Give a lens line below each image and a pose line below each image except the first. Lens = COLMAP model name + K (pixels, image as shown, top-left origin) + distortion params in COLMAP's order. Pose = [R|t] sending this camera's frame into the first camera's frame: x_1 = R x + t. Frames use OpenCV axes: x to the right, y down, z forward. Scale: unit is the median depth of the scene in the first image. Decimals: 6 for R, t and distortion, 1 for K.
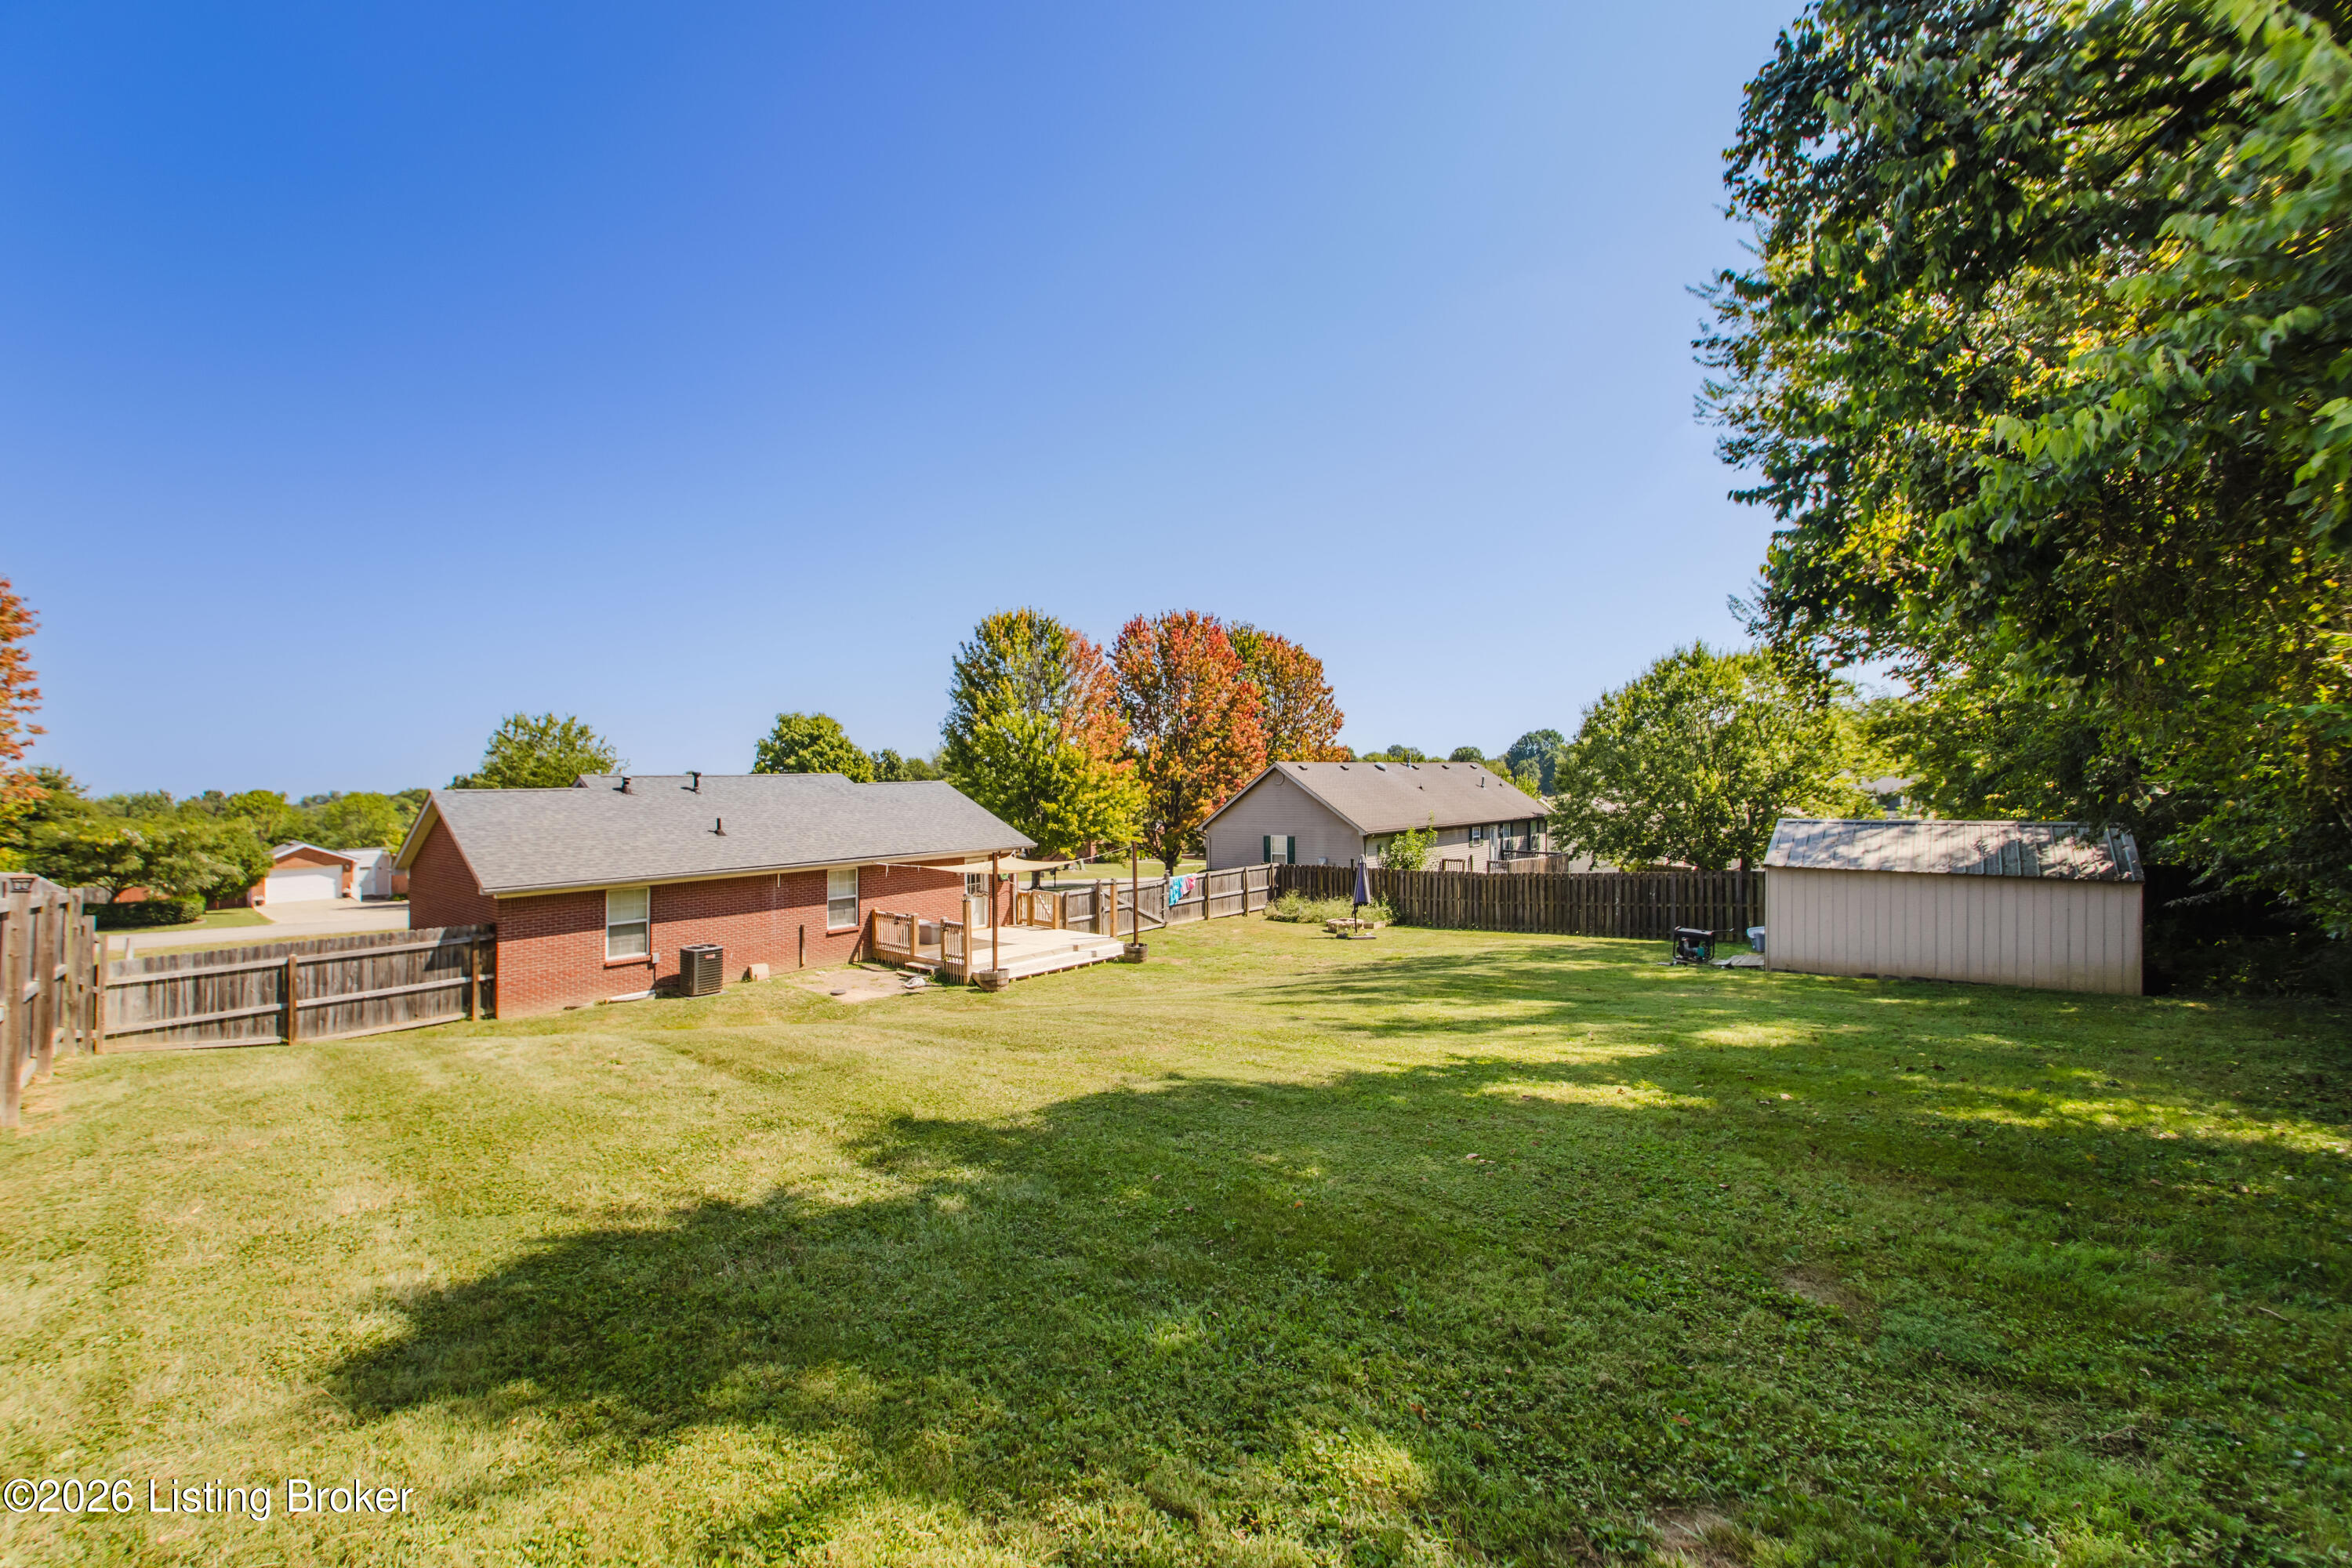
lens RADIAL K [[933.1, 0, 1174.7], [0, 933.1, 777.3], [0, 0, 1]] dist [-0.001380, -0.000368]
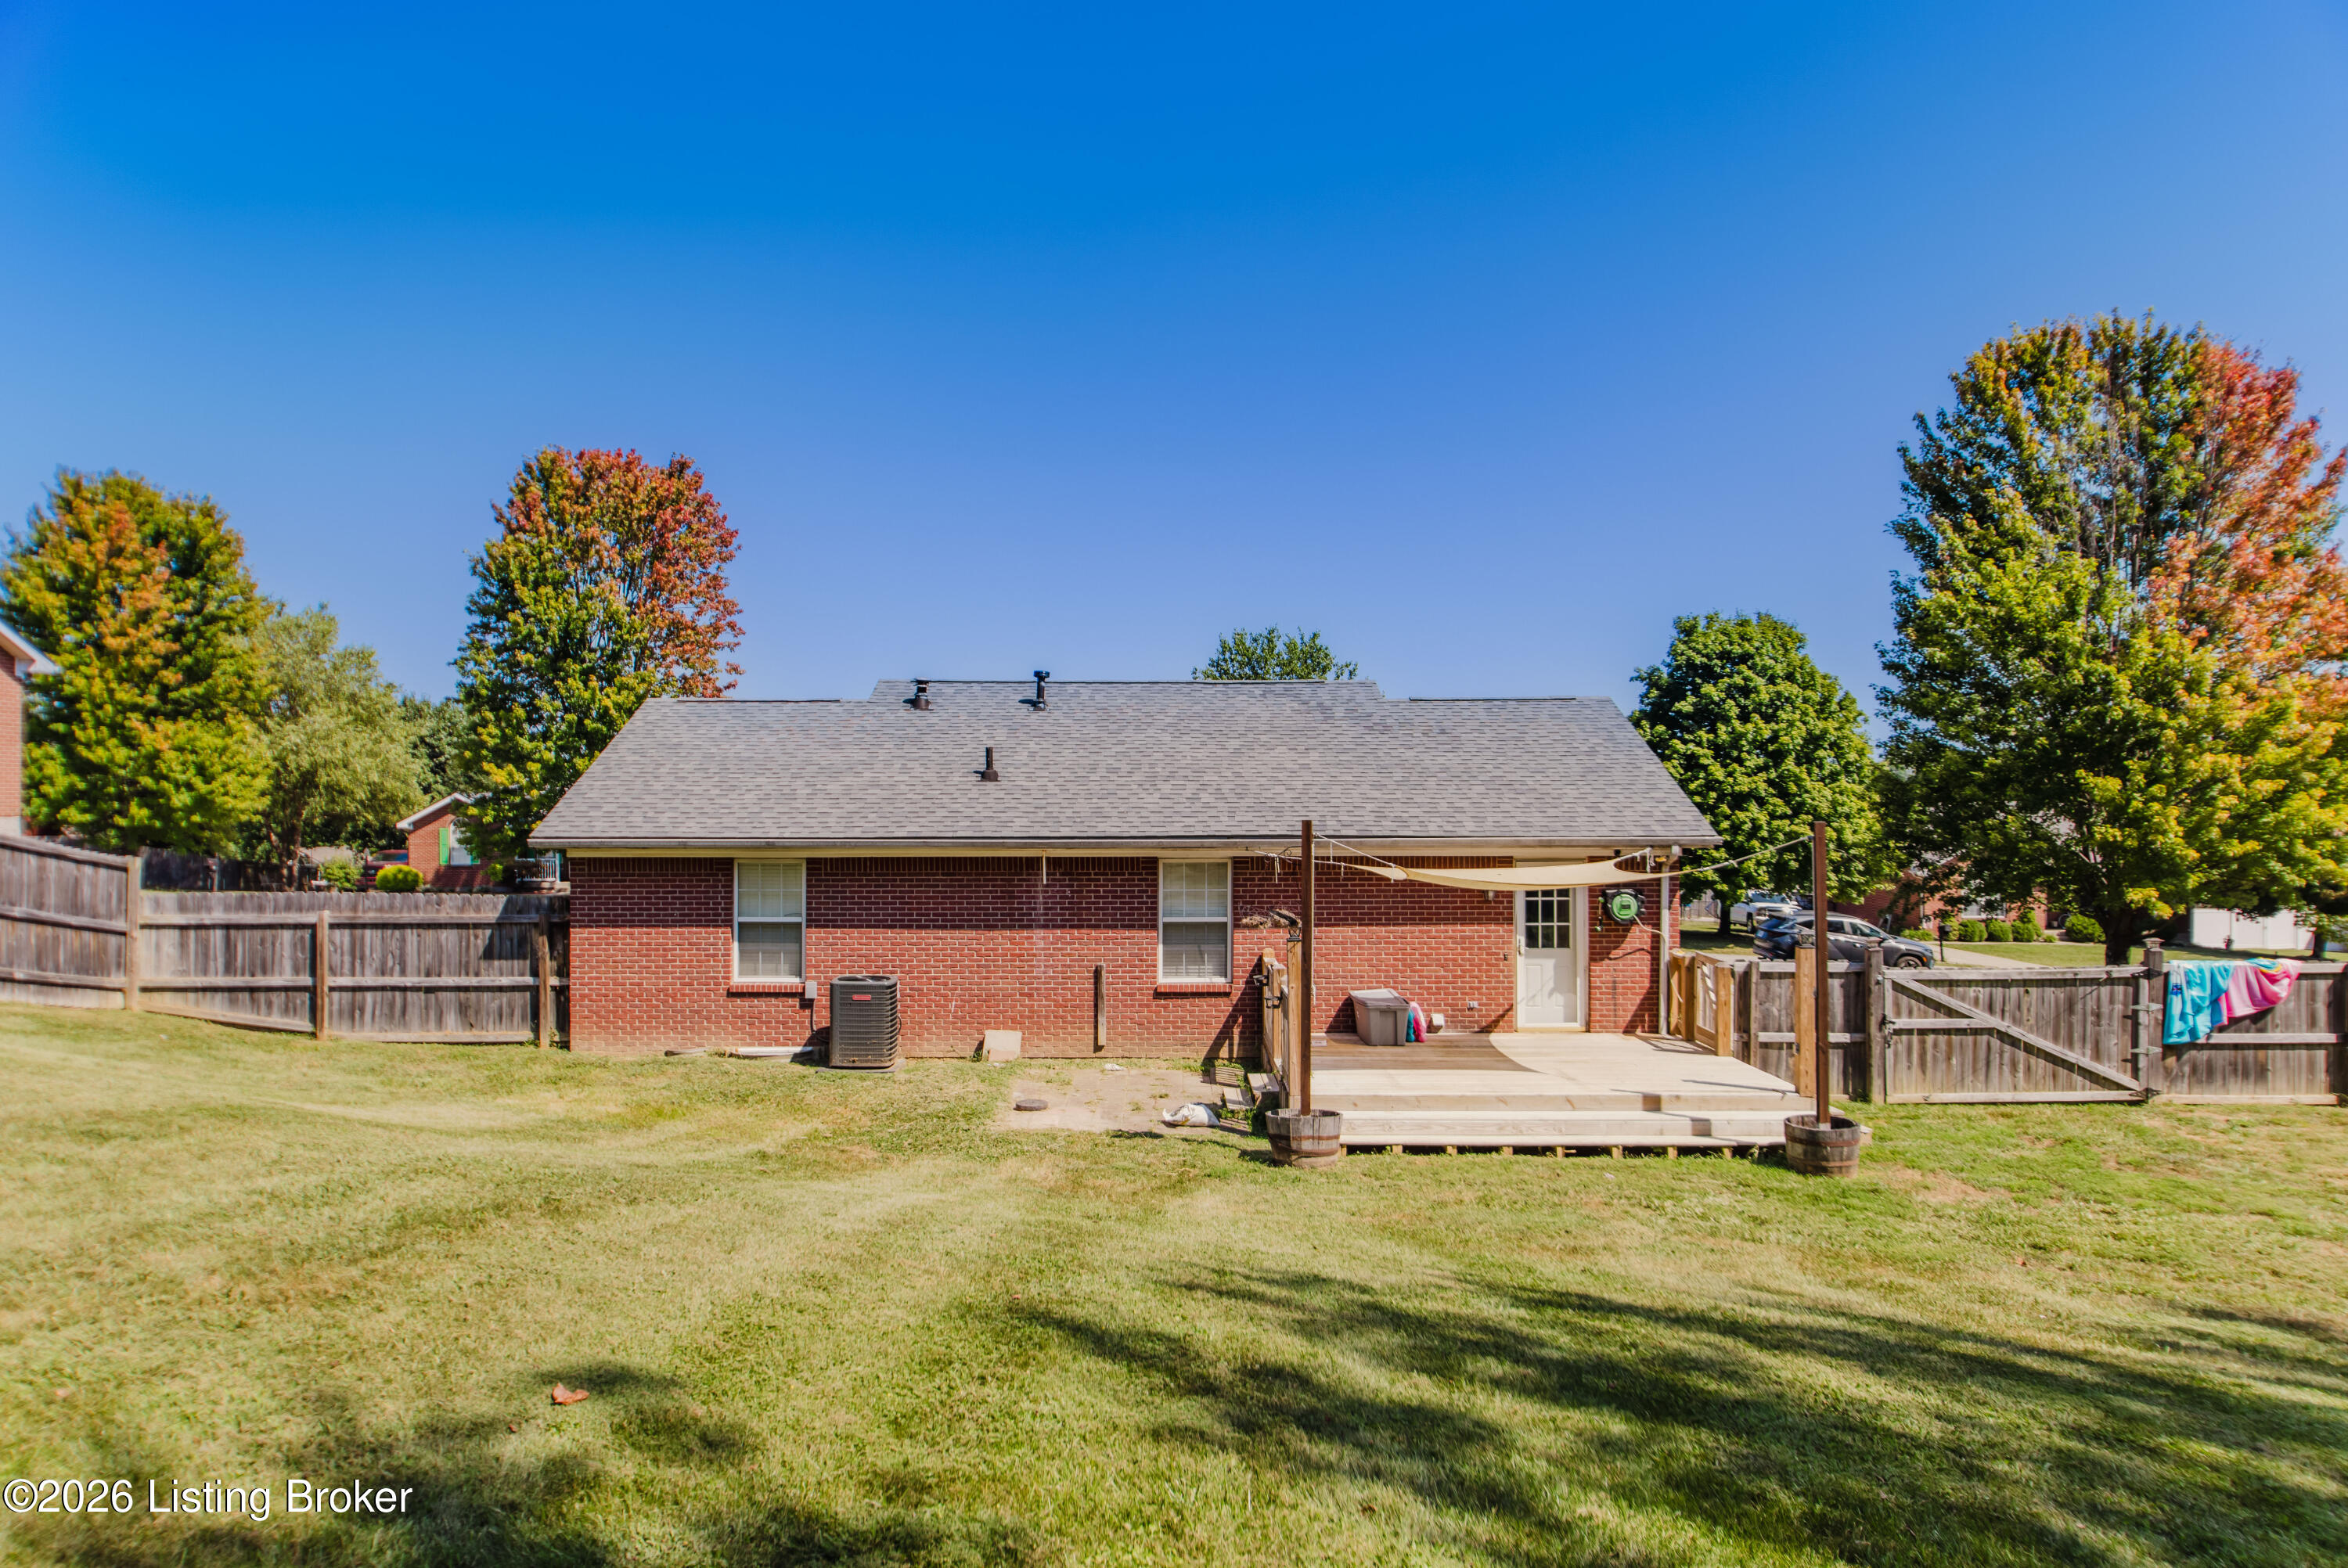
lens RADIAL K [[1678.5, 0, 1174.3], [0, 1678.5, 786.1], [0, 0, 1]] dist [-0.023488, 0.004407]
pose [[0.661213, 0.013437, -0.750078, 0.359930], [-0.006505, 0.999905, 0.012178, 0.064105], [0.750170, -0.003173, 0.661238, 0.544573]]
